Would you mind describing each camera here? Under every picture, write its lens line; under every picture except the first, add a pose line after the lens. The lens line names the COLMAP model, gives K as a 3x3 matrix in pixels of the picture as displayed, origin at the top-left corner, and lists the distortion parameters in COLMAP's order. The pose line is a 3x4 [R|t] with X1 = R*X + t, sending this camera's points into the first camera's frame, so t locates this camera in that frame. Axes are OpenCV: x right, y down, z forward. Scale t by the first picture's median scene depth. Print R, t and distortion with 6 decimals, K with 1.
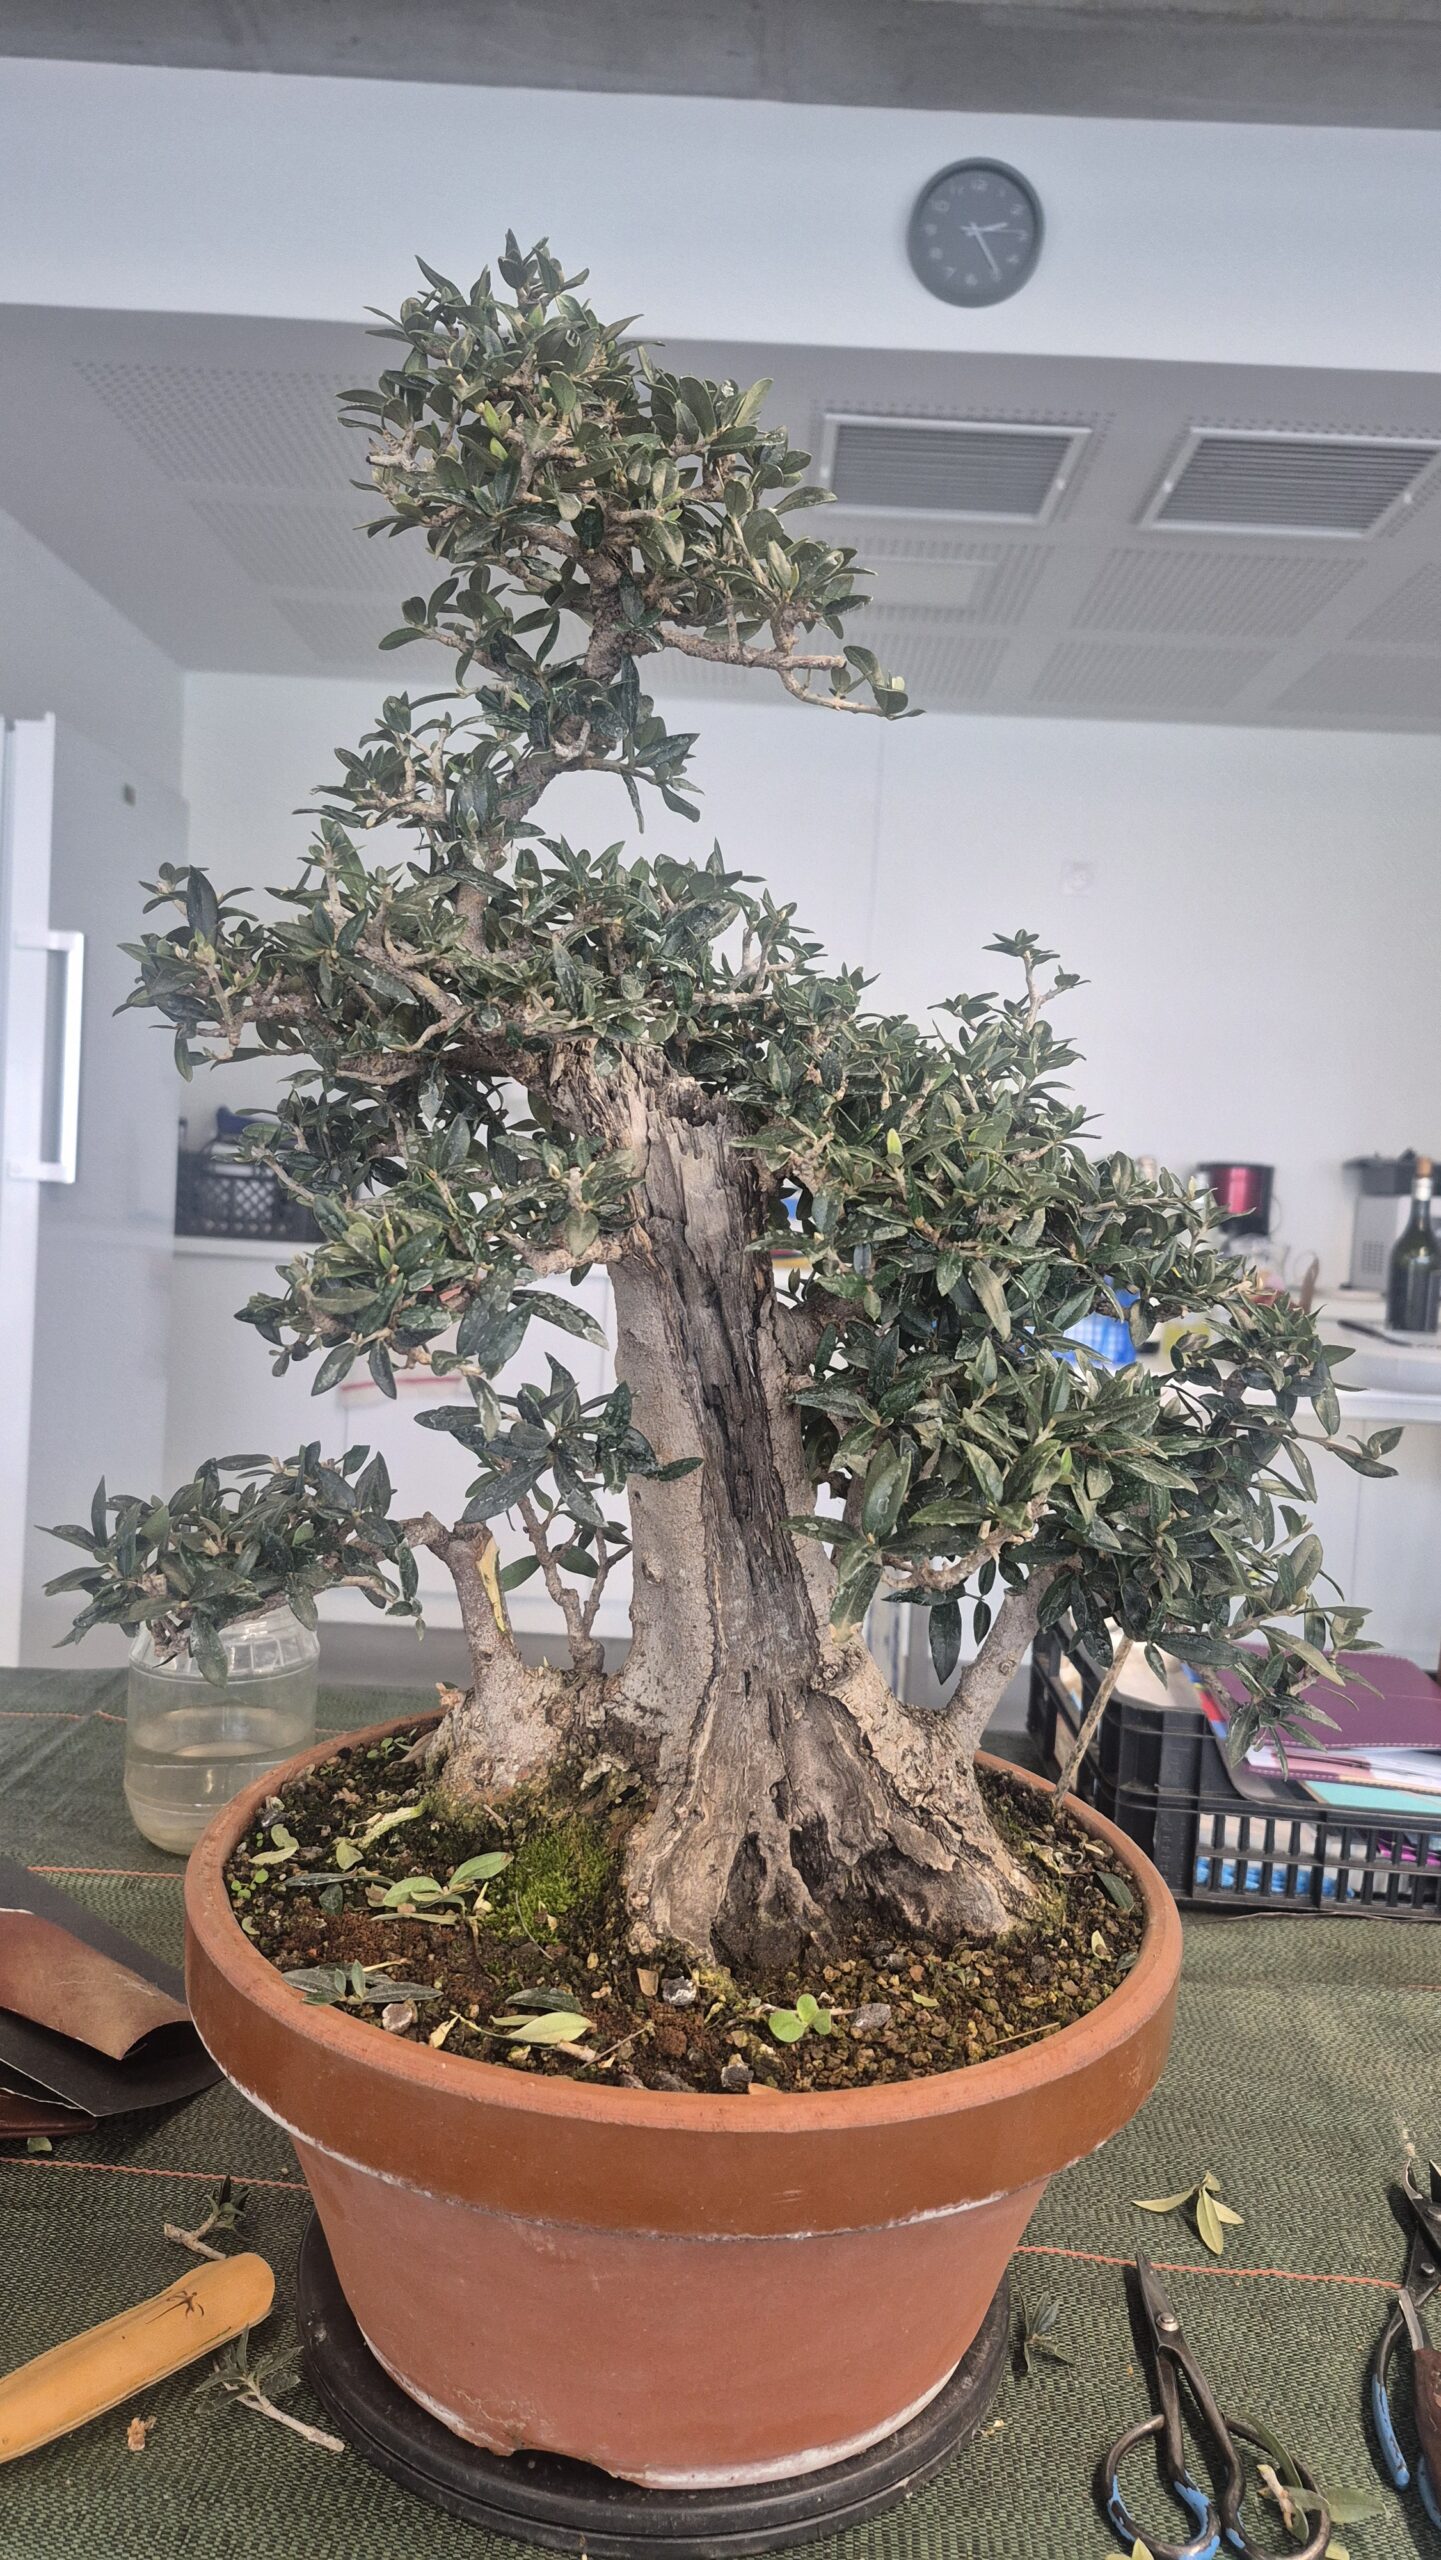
lens RADIAL K [[1760.2, 0, 700.9], [0, 1760.2, 1281.7], [0, 0, 1]] dist [0.119025, -0.207808]
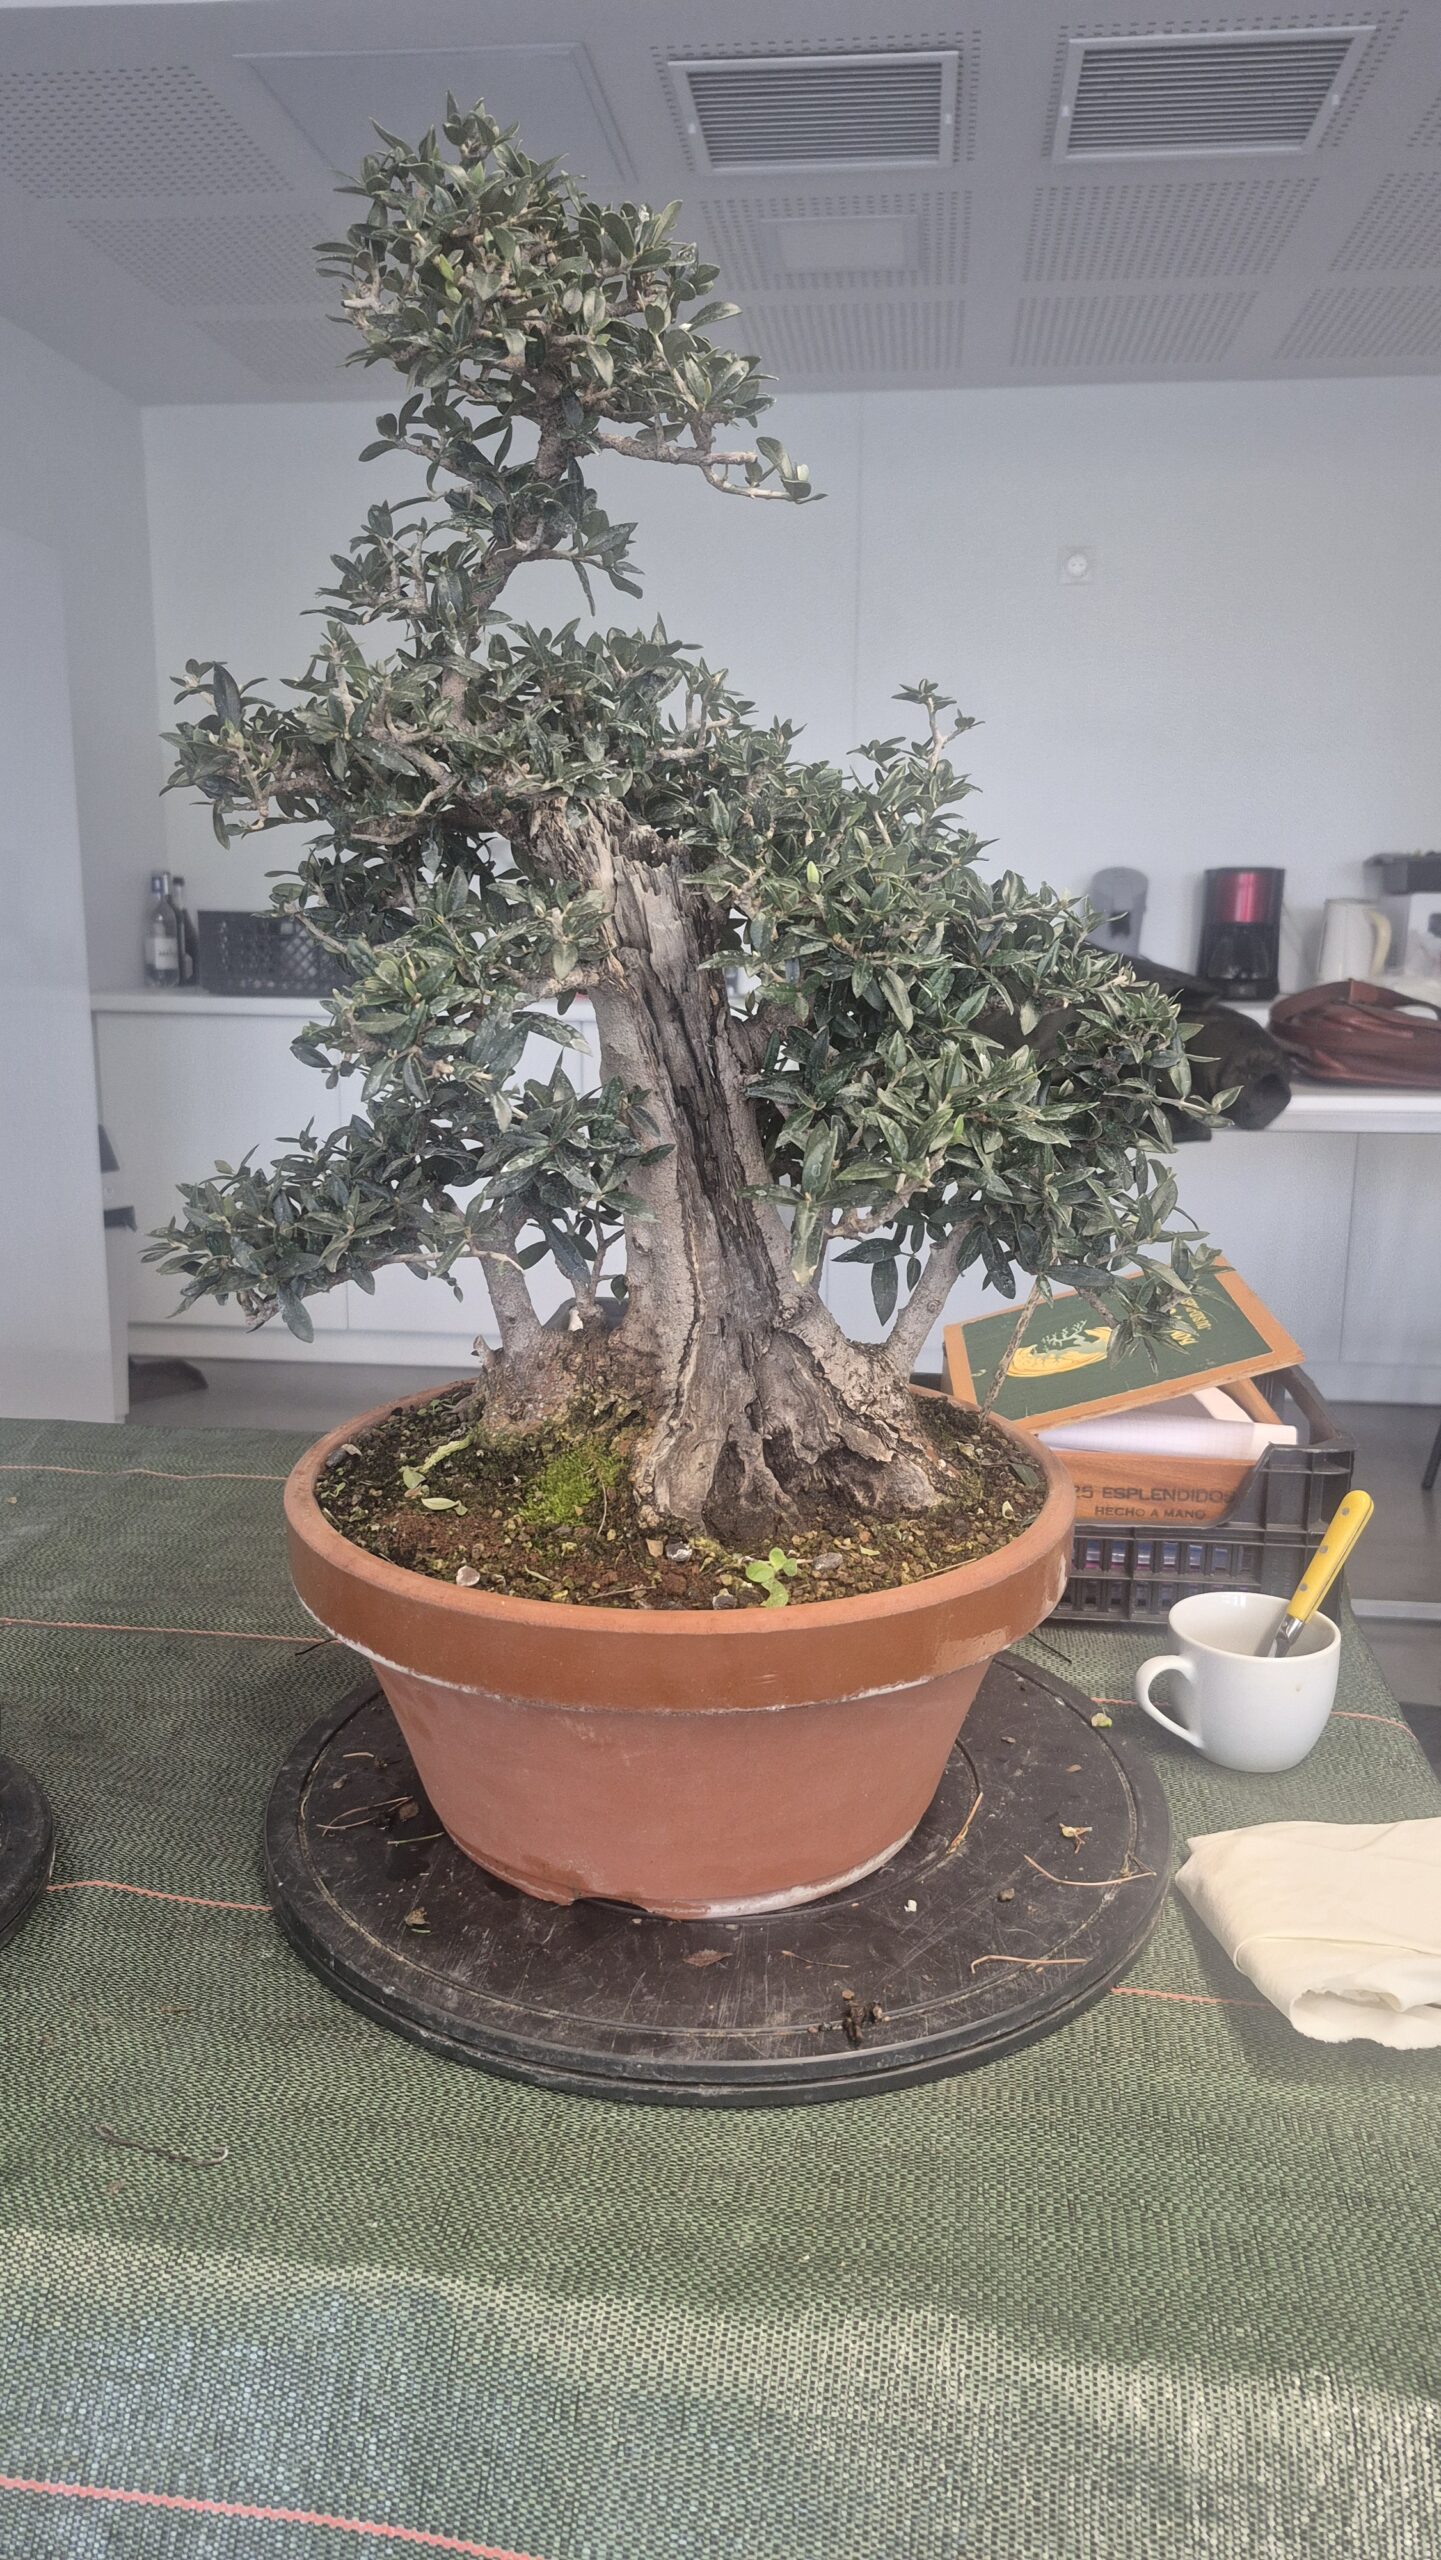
lens RADIAL K [[1750.5, 0, 713.3], [0, 1750.5, 1291.2], [0, 0, 1]] dist [0.129807, -0.240947]
pose [[0.998551, -0.053453, 0.006211, 0.014092], [0.051963, 0.987785, 0.146901, 0.021929], [-0.013987, -0.146366, 0.989132, -0.224622]]
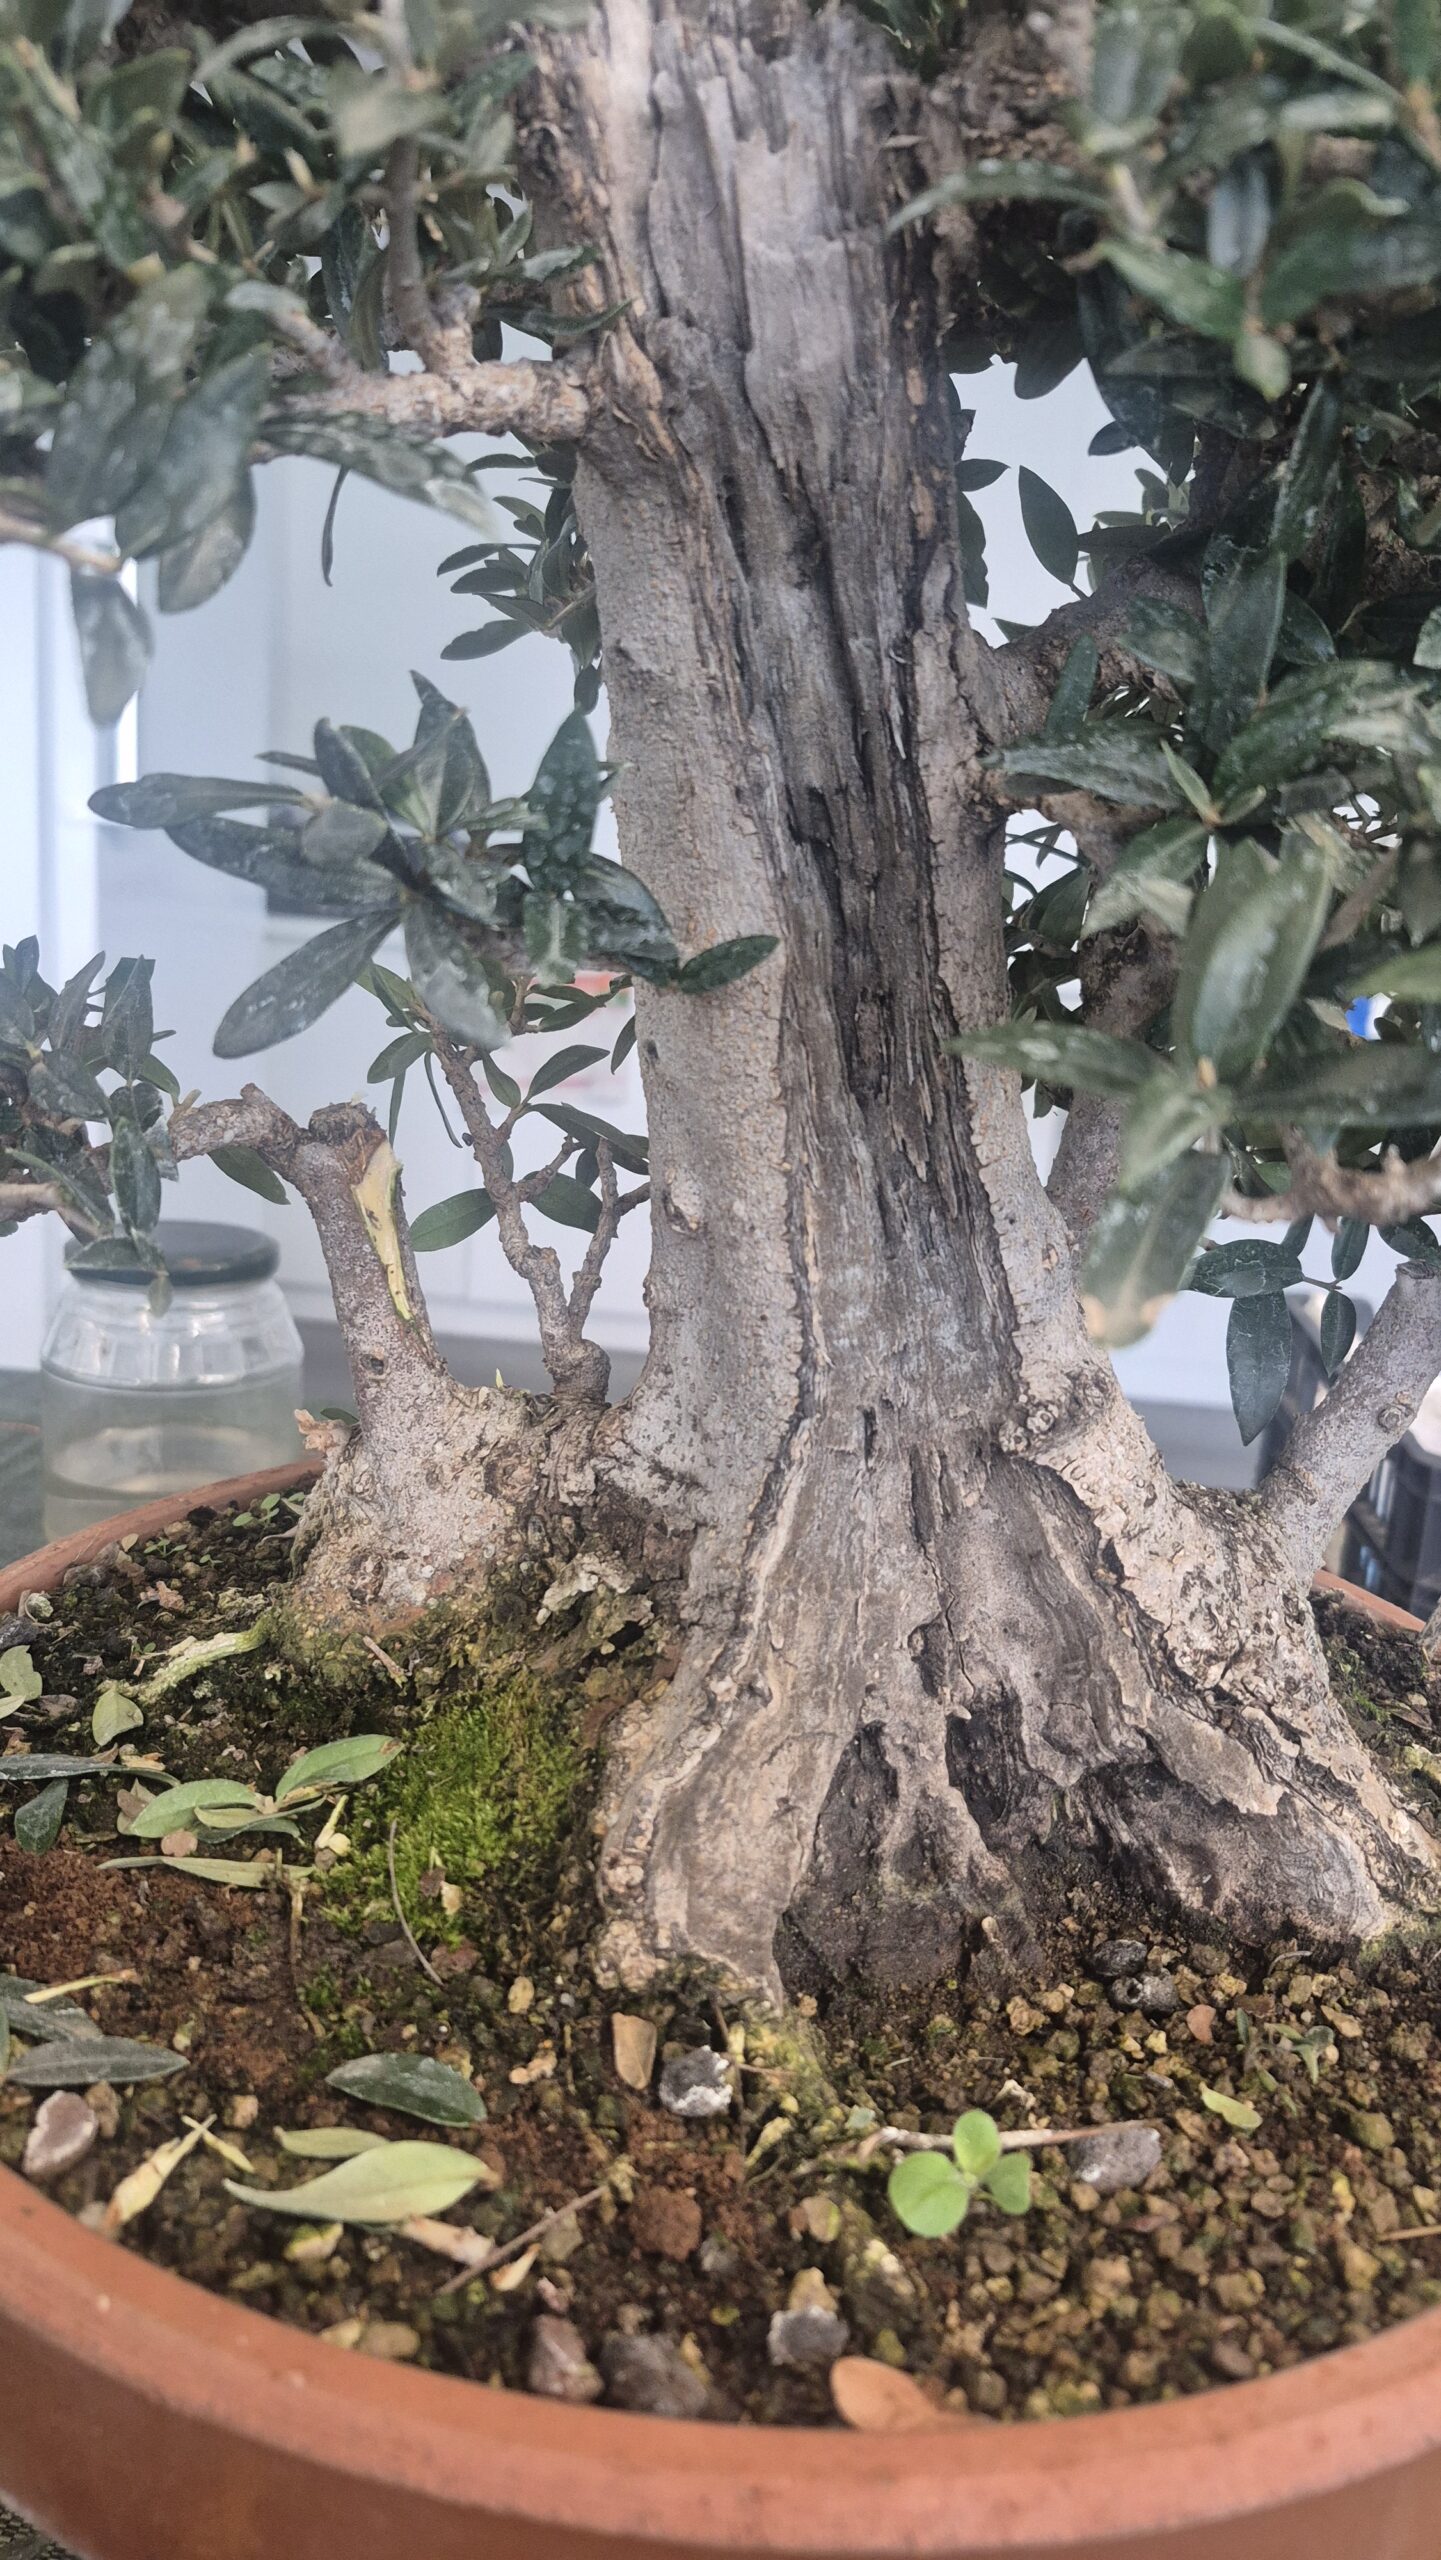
lens RADIAL K [[1760.2, 0, 700.9], [0, 1760.2, 1281.7], [0, 0, 1]] dist [0.119025, -0.207808]
pose [[0.995937, 0.026895, -0.085937, 0.021591], [-0.013495, 0.988156, 0.152859, 0.115810], [0.089030, -0.151078, 0.984504, 0.543072]]
